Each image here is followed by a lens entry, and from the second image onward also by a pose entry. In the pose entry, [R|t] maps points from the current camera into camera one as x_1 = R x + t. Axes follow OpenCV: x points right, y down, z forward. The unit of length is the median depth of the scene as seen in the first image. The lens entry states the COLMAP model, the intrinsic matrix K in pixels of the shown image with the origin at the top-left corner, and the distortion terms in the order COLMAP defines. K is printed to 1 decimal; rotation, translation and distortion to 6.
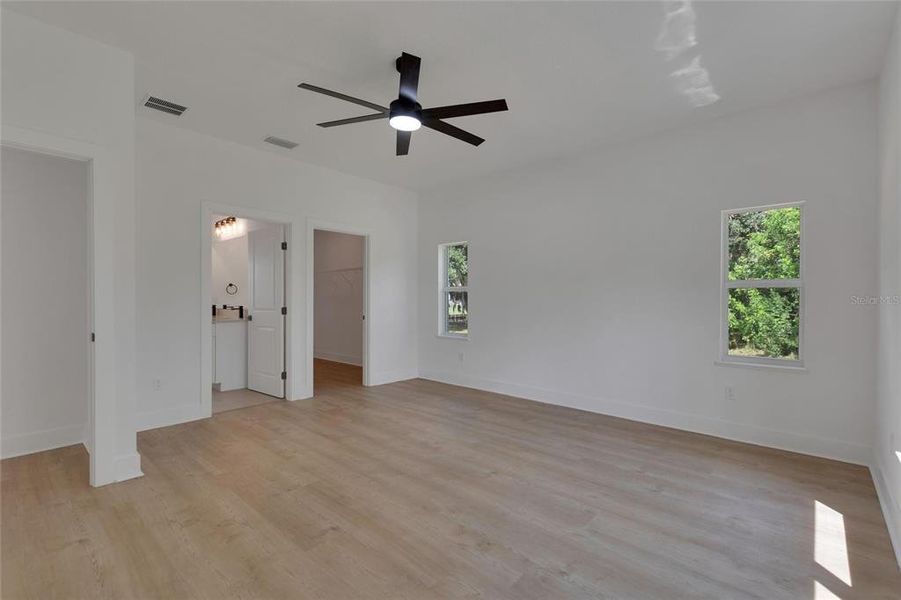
lens RADIAL K [[406.6, 0, 450.9], [0, 406.6, 301.2], [0, 0, 1]] dist [0.011082, 0.000185]
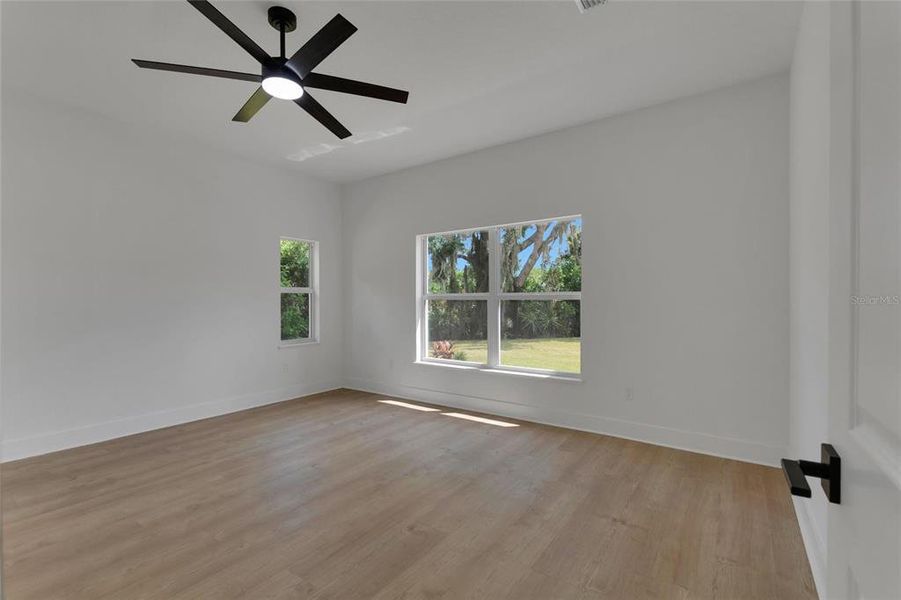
lens RADIAL K [[406.6, 0, 450.8], [0, 406.6, 299.0], [0, 0, 1]] dist [0.011082, 0.000185]
pose [[-0.125859, 0.002053, 0.992046, -0.870739], [0.010028, 0.999949, -0.000797, -0.003728], [-0.991997, 0.009848, -0.125874, 0.688455]]
